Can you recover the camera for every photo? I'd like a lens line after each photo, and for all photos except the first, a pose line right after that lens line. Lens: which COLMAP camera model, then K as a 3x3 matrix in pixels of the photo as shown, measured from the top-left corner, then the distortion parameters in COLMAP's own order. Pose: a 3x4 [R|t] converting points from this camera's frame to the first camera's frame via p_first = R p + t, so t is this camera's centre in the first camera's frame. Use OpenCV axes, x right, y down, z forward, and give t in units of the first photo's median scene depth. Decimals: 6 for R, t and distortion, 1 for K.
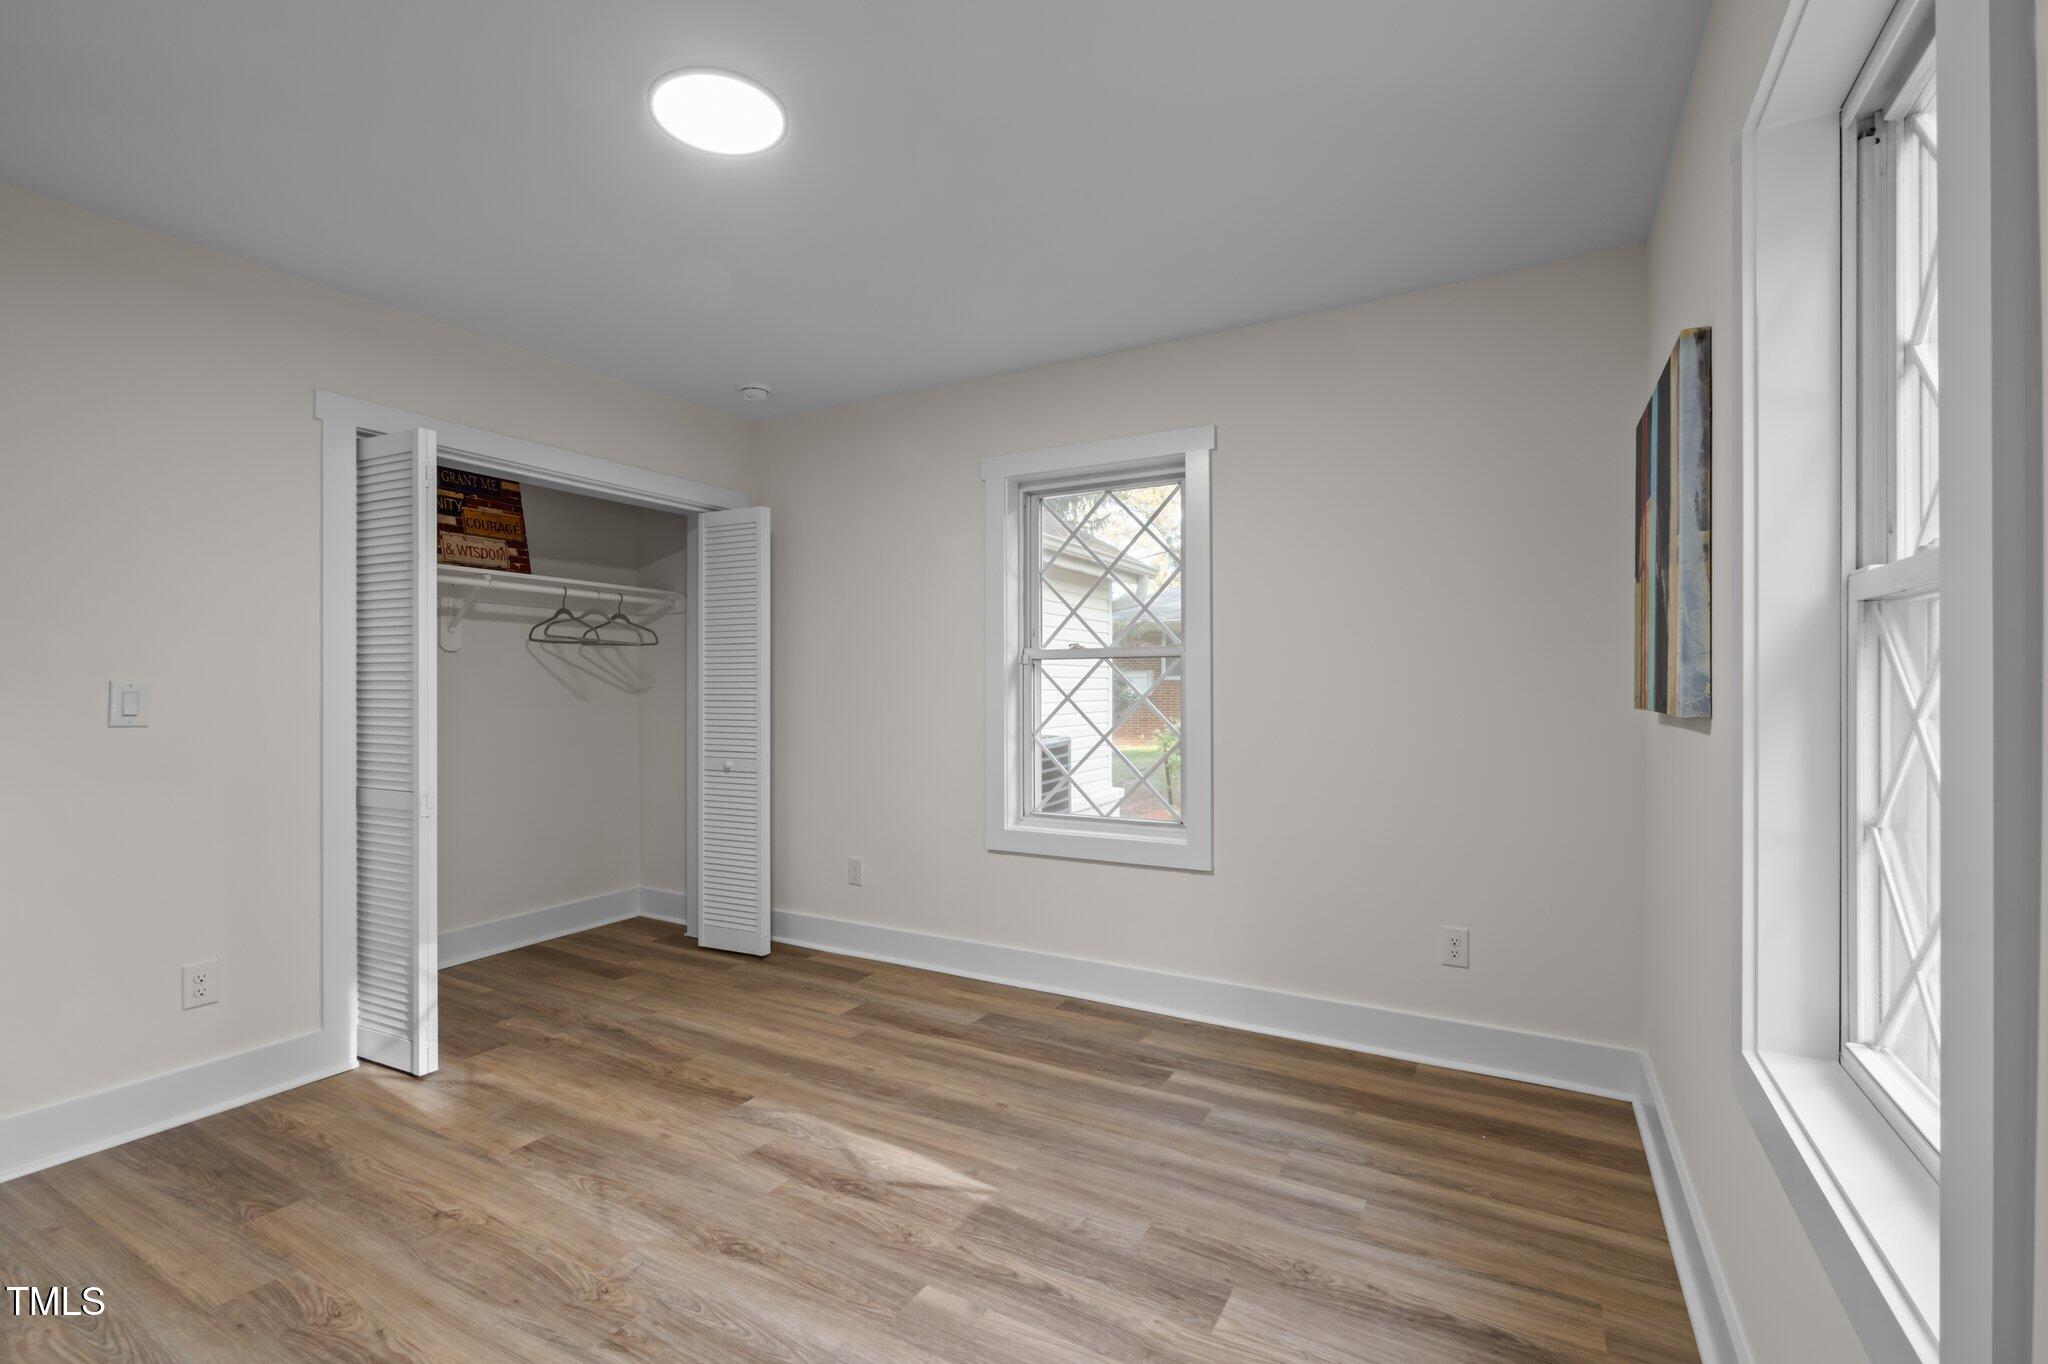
lens RADIAL K [[867.2, 0, 1016.7], [0, 867.2, 693.9], [0, 0, 1]] dist [-0.008572, 0.001612]
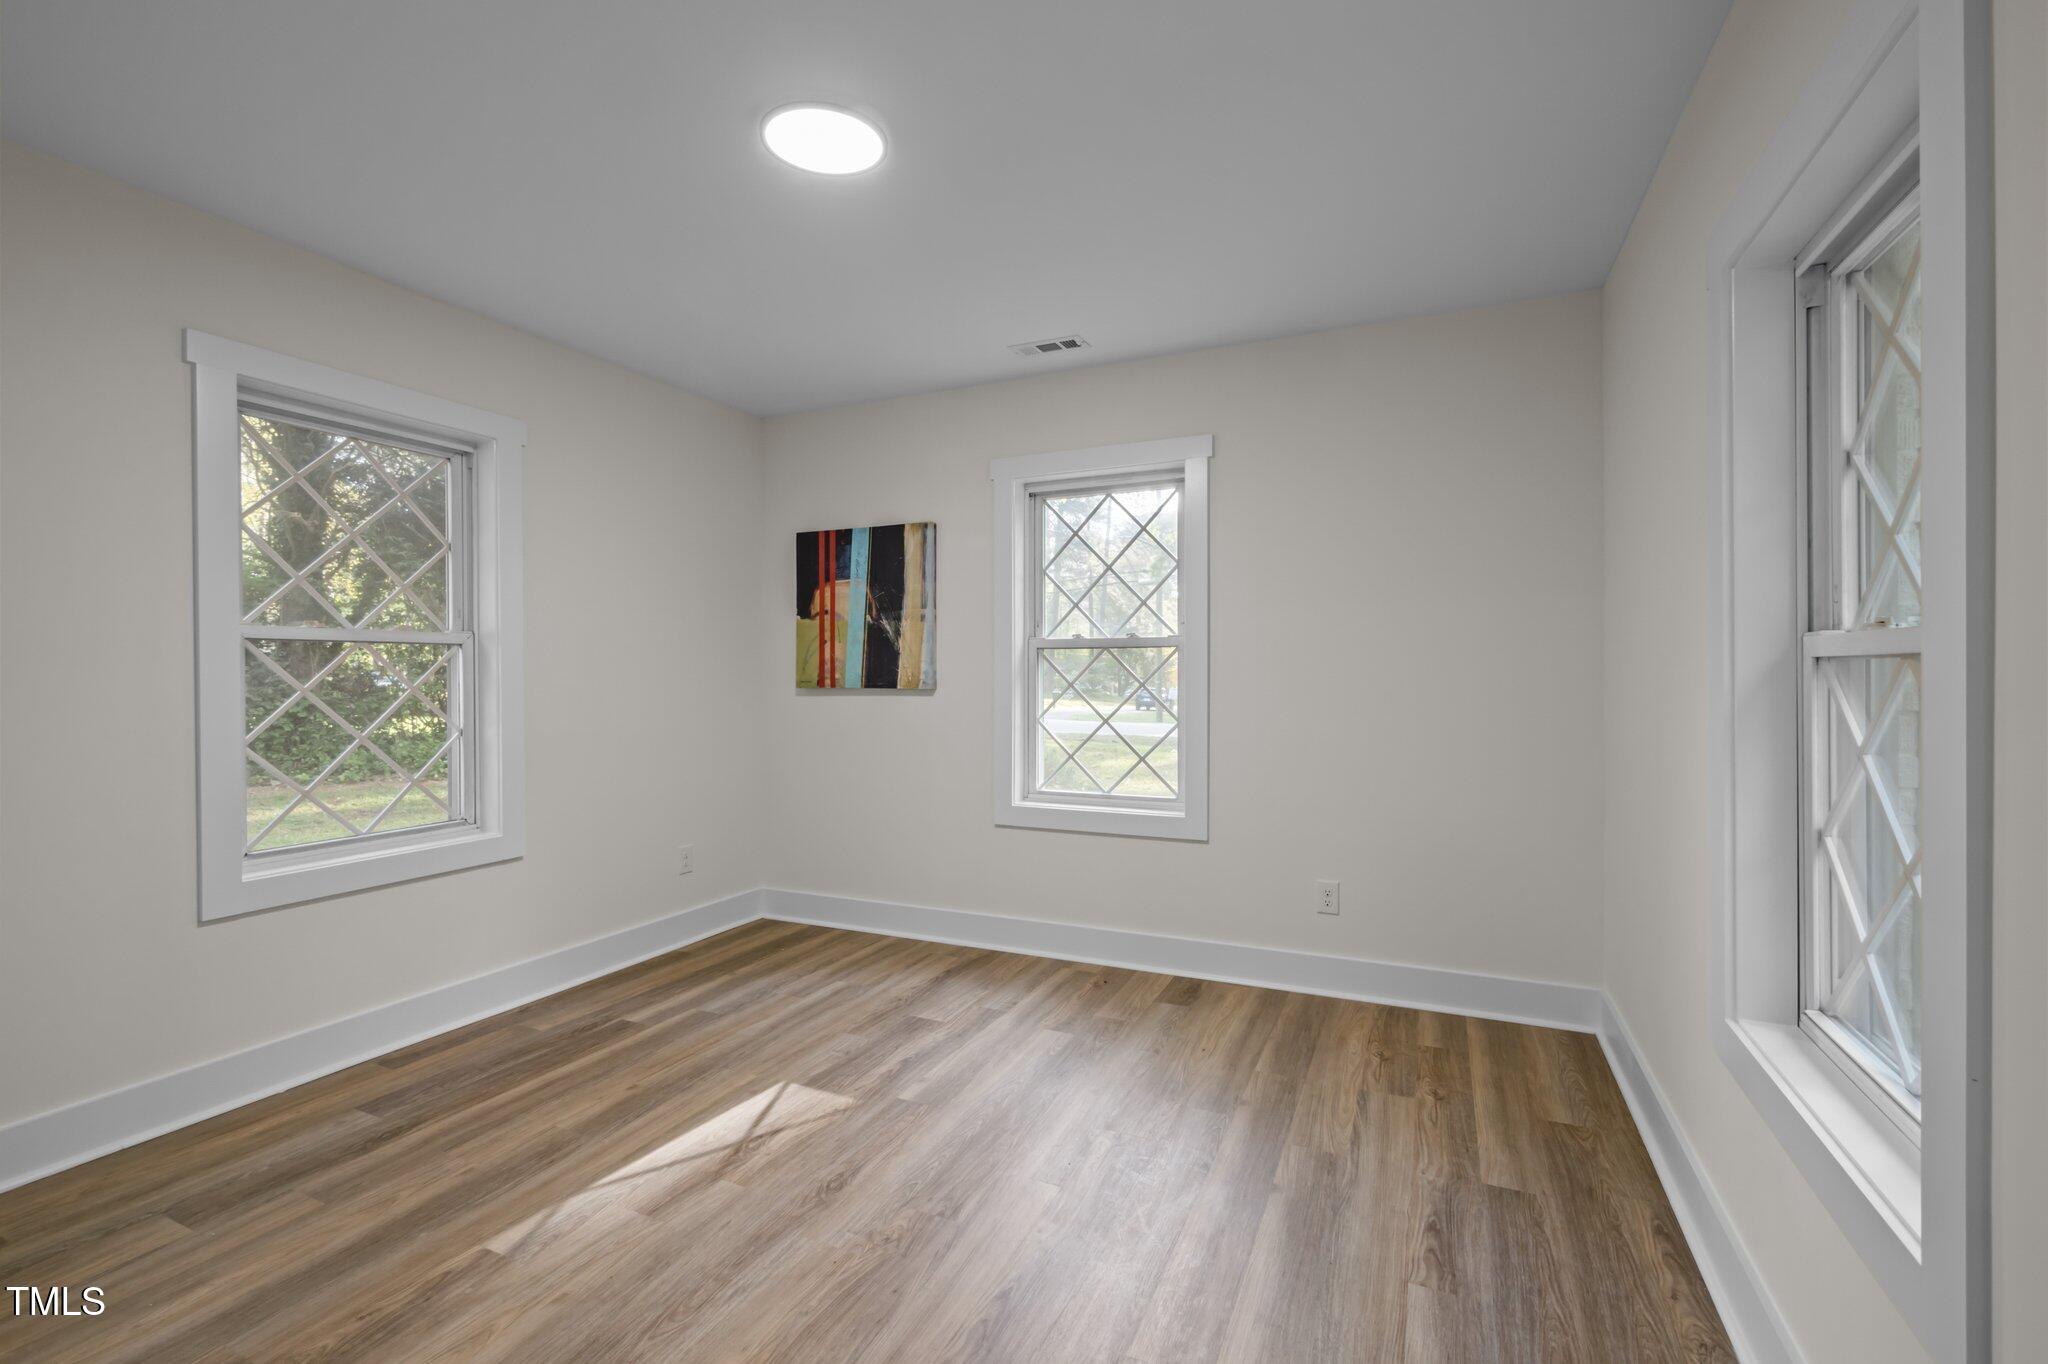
lens RADIAL K [[867.2, 0, 1013.3], [0, 867.2, 673.9], [0, 0, 1]] dist [-0.008572, 0.001612]
pose [[-0.054520, 0.002639, 0.998509, -1.055970], [0.007705, 0.999968, -0.002222, -0.003092], [-0.998483, 0.007572, -0.054539, 0.608587]]
